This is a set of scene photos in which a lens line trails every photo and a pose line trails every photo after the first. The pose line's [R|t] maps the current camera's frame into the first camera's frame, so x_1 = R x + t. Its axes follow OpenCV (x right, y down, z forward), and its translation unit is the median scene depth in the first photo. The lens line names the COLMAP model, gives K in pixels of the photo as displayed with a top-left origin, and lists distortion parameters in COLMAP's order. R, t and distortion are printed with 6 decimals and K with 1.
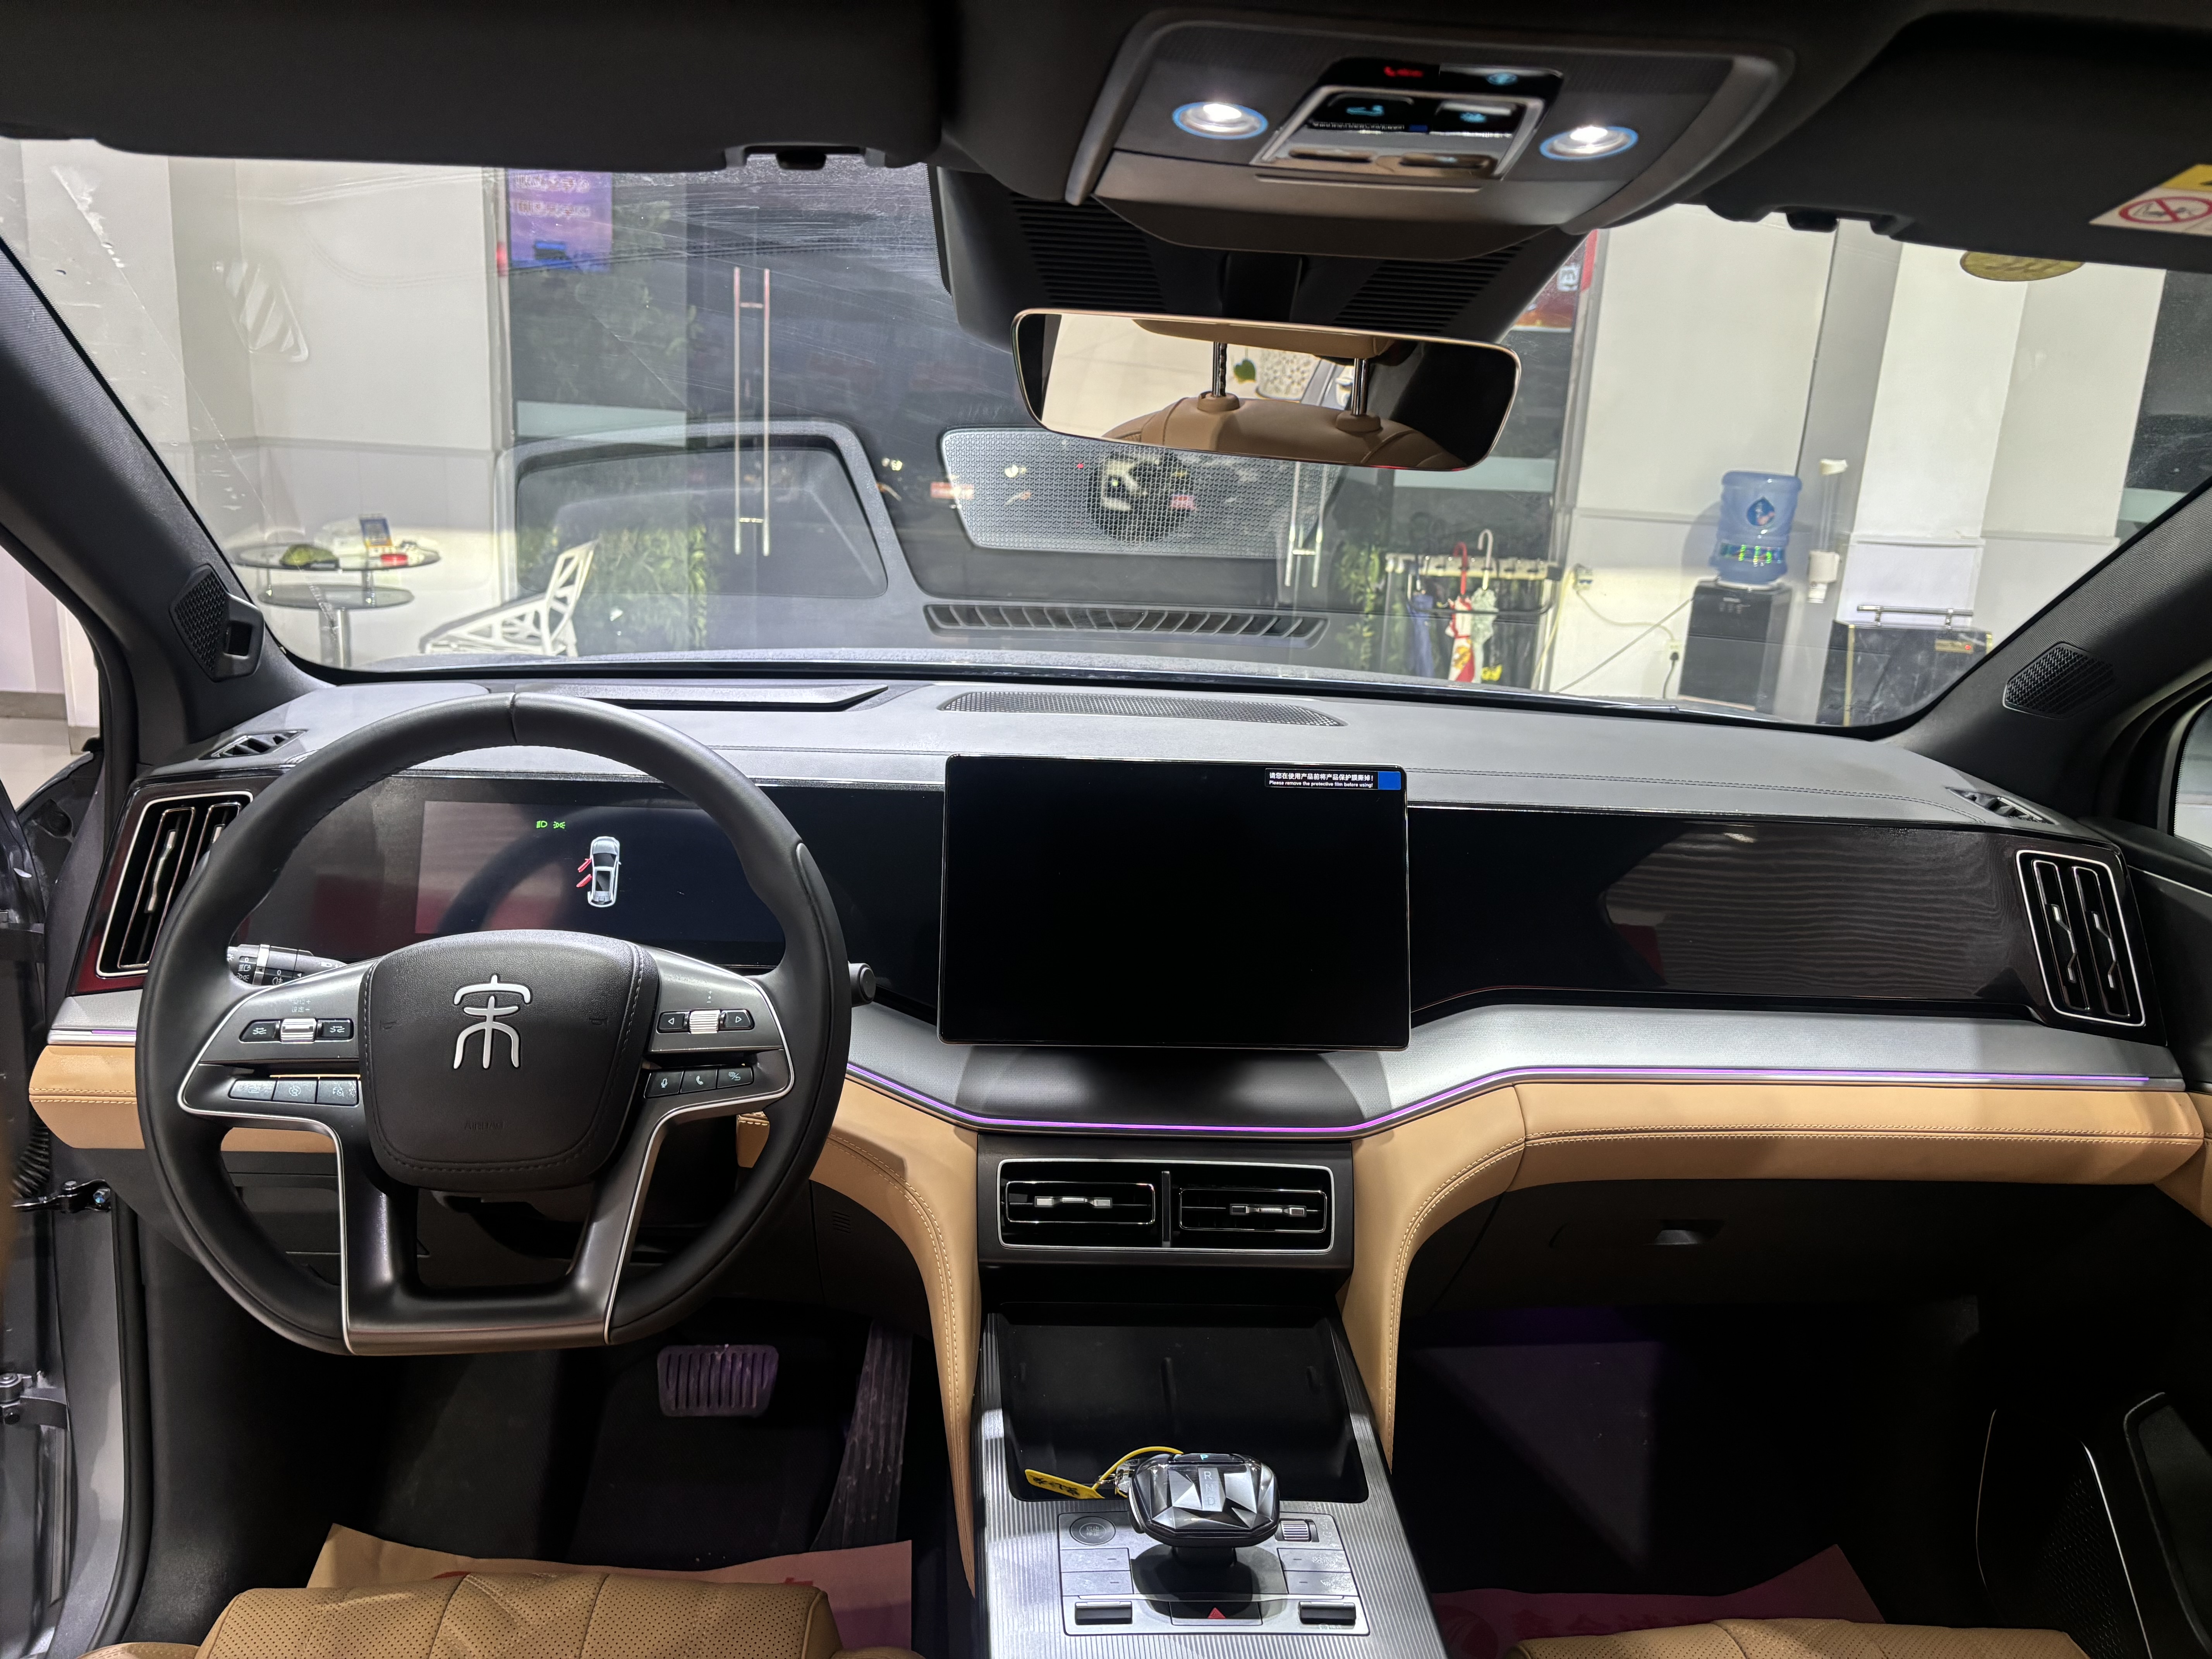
lens RADIAL K [[1685.3, 0, 1106.0], [0, 1685.3, 829.5], [0, 0, 1]] dist [-0.034729, 0.069927]
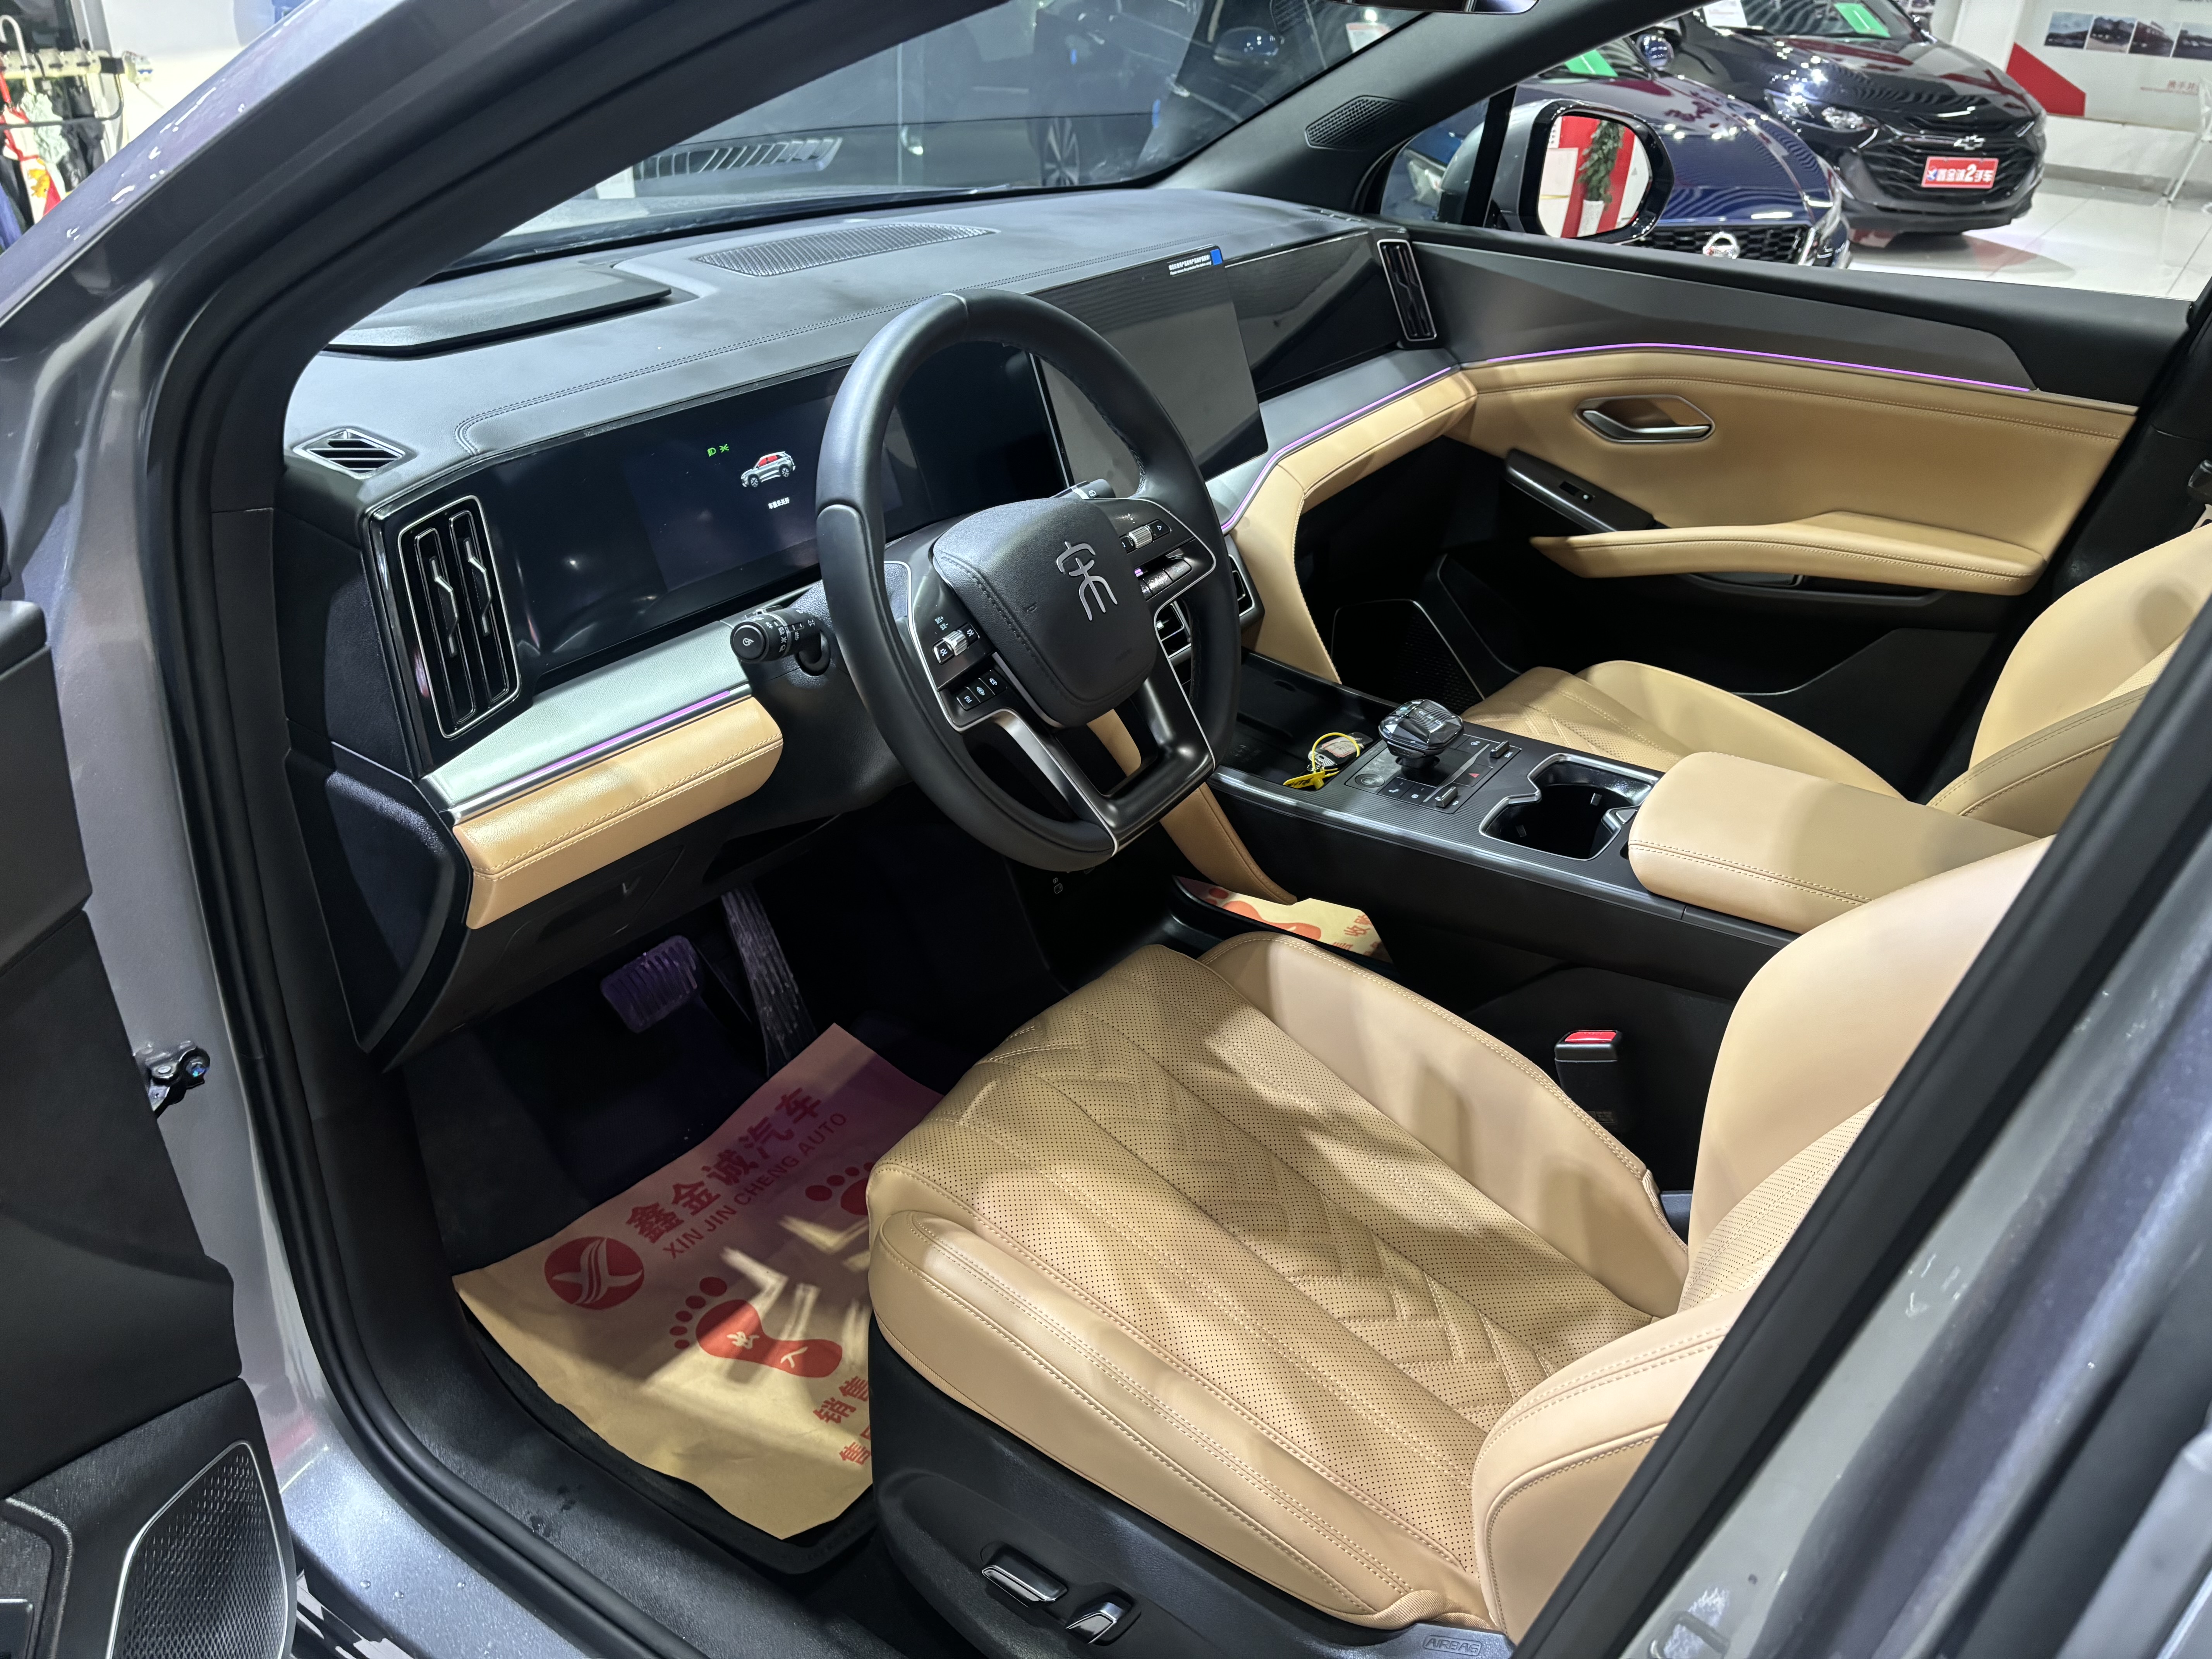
lens RADIAL K [[1654.7, 0, 1099.8], [0, 1654.7, 858.7], [0, 0, 1]] dist [0.065676, -0.072521]
pose [[0.613213, -0.414889, 0.672188, -0.959284], [0.188795, 0.903276, 0.385290, -0.121854], [-0.767024, -0.109359, 0.632230, 0.177179]]
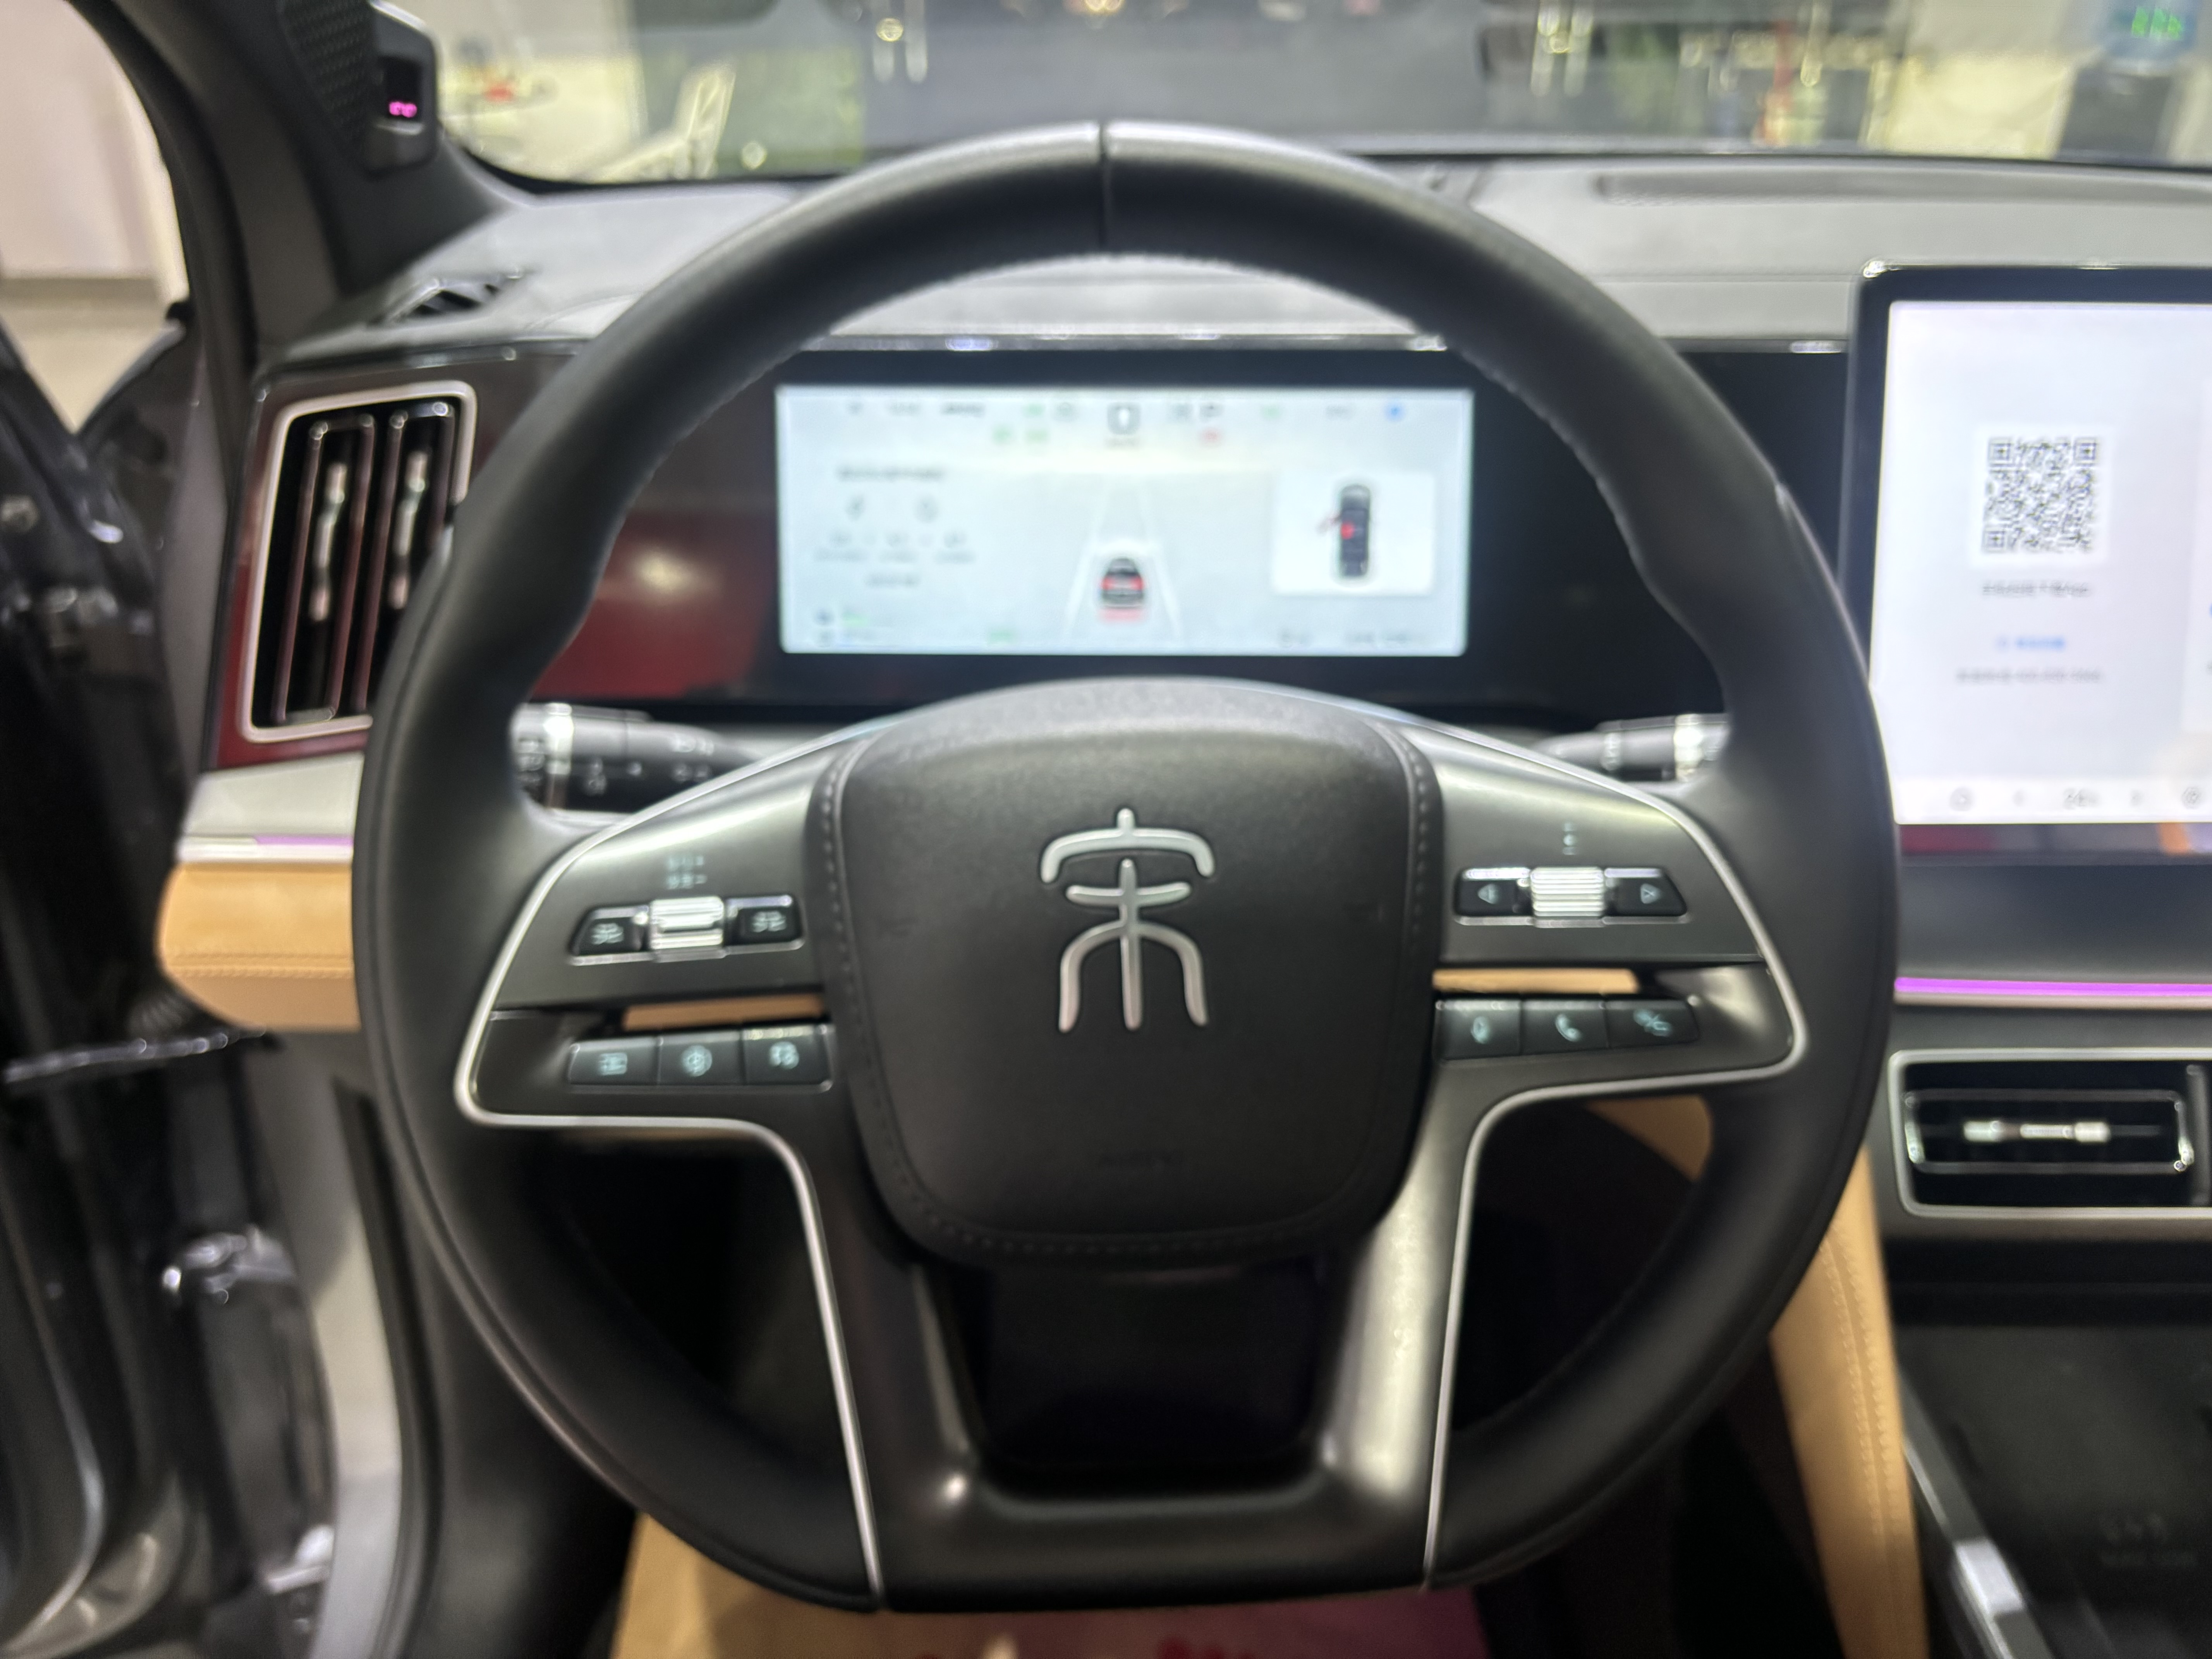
lens RADIAL K [[1734.3, 0, 1097.9], [0, 1734.3, 851.2], [0, 0, 1]] dist [-0.001002, 0.002807]
pose [[0.996387, -0.004737, -0.084802, -0.261772], [0.025816, 0.968095, 0.249251, -0.011517], [0.080916, -0.250540, 0.964719, 0.443711]]
